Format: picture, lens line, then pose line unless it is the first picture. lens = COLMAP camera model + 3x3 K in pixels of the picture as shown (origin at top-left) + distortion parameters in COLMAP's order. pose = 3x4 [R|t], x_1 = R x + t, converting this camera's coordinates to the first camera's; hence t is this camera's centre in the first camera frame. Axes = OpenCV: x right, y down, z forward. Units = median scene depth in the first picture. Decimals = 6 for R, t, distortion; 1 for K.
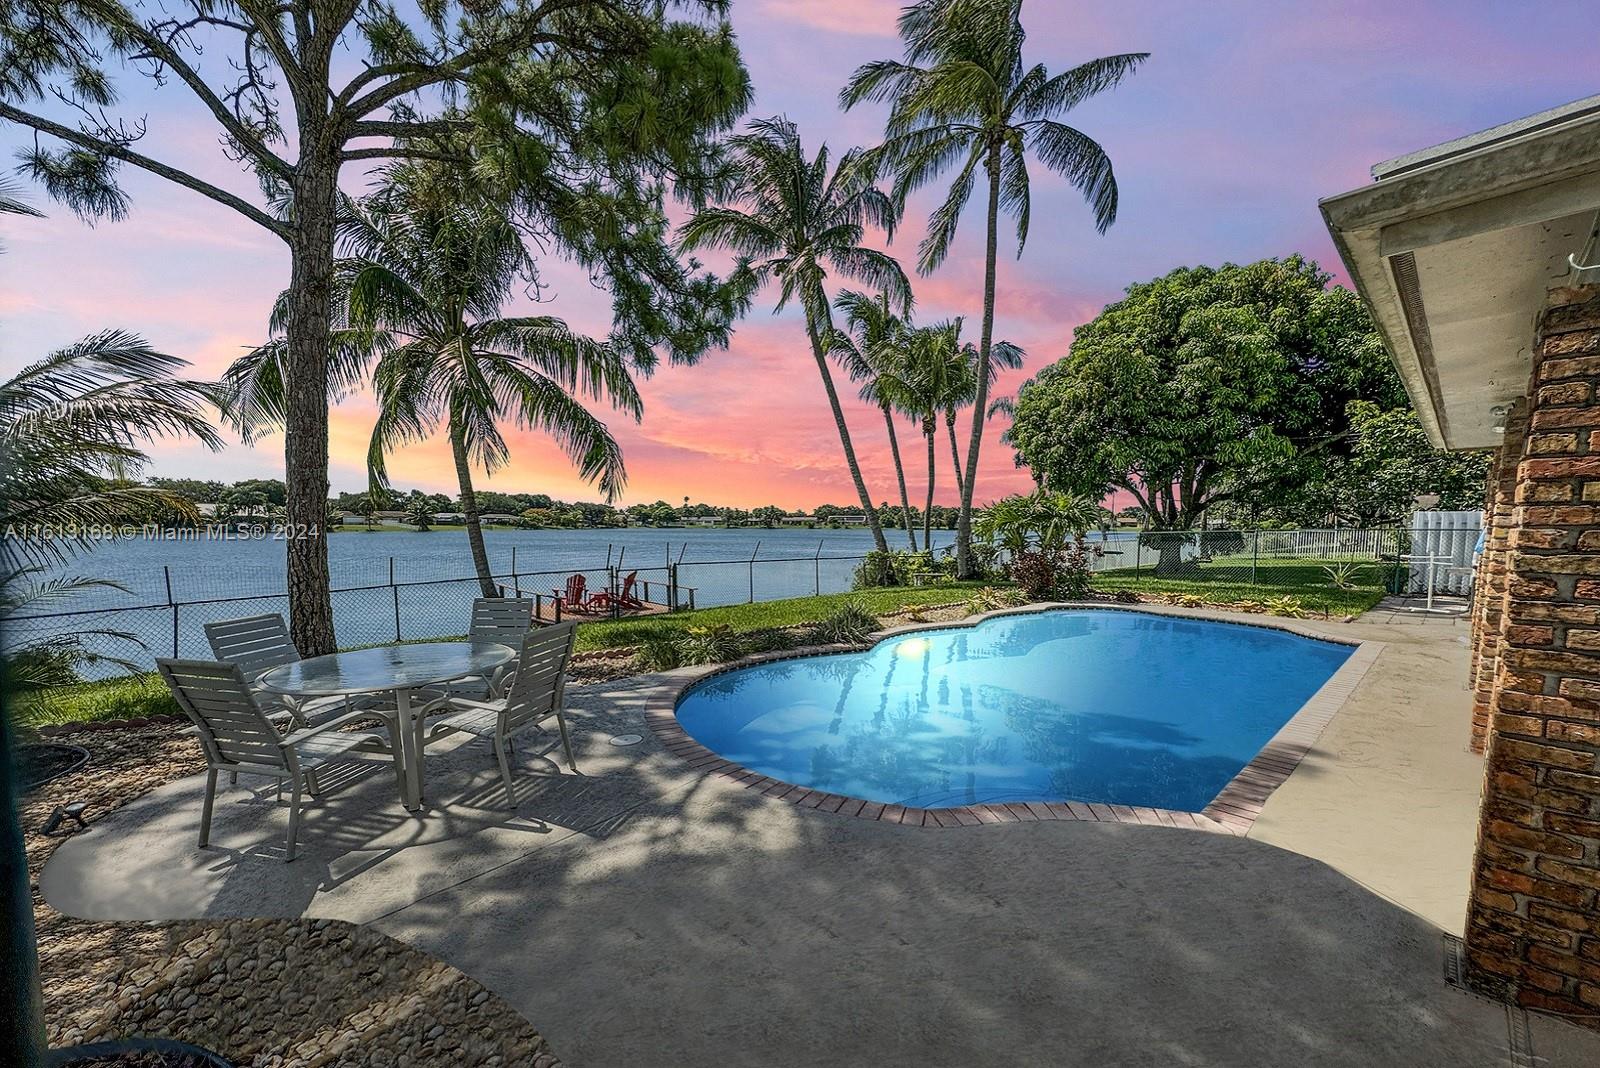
lens RADIAL K [[637.8, 0, 809.6], [0, 637.8, 516.9], [0, 0, 1]] dist [-0.002913, -0.000380]
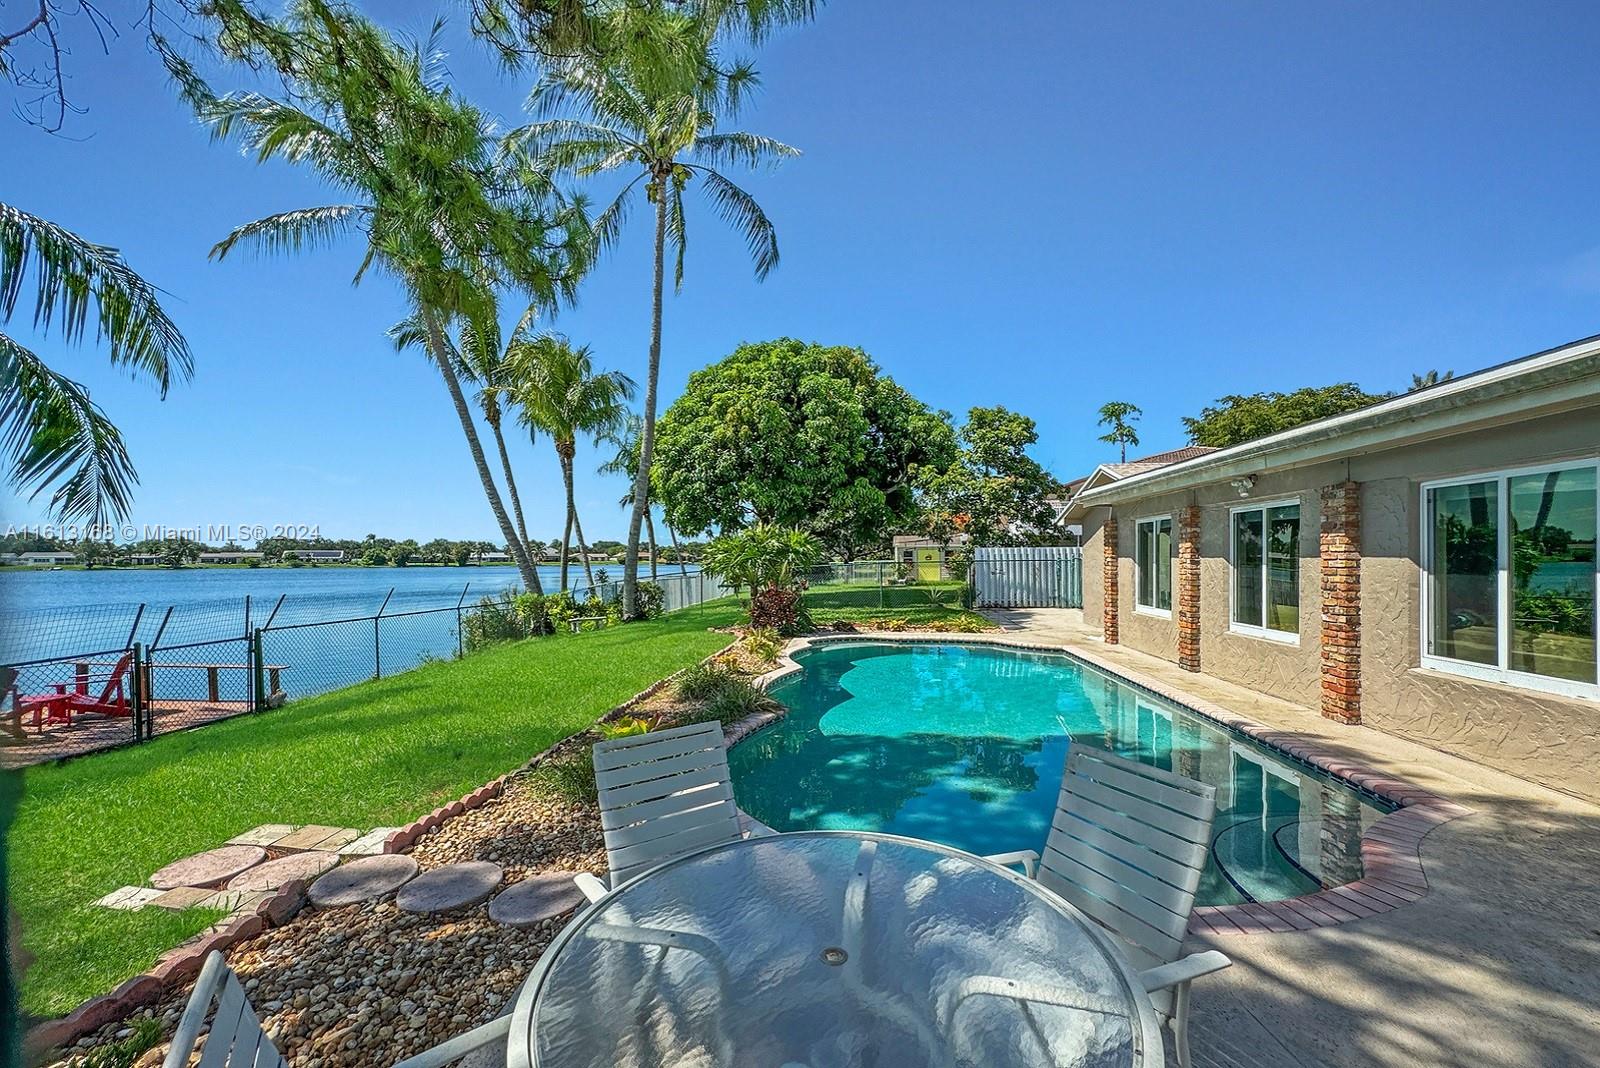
lens RADIAL K [[637.8, 0, 800.6], [0, 637.8, 522.5], [0, 0, 1]] dist [-0.002913, -0.000380]
pose [[0.753989, 0.029064, 0.656244, -0.176378], [0.001561, 0.998939, -0.046035, -0.000180], [-0.656885, 0.035735, 0.753143, 0.143242]]
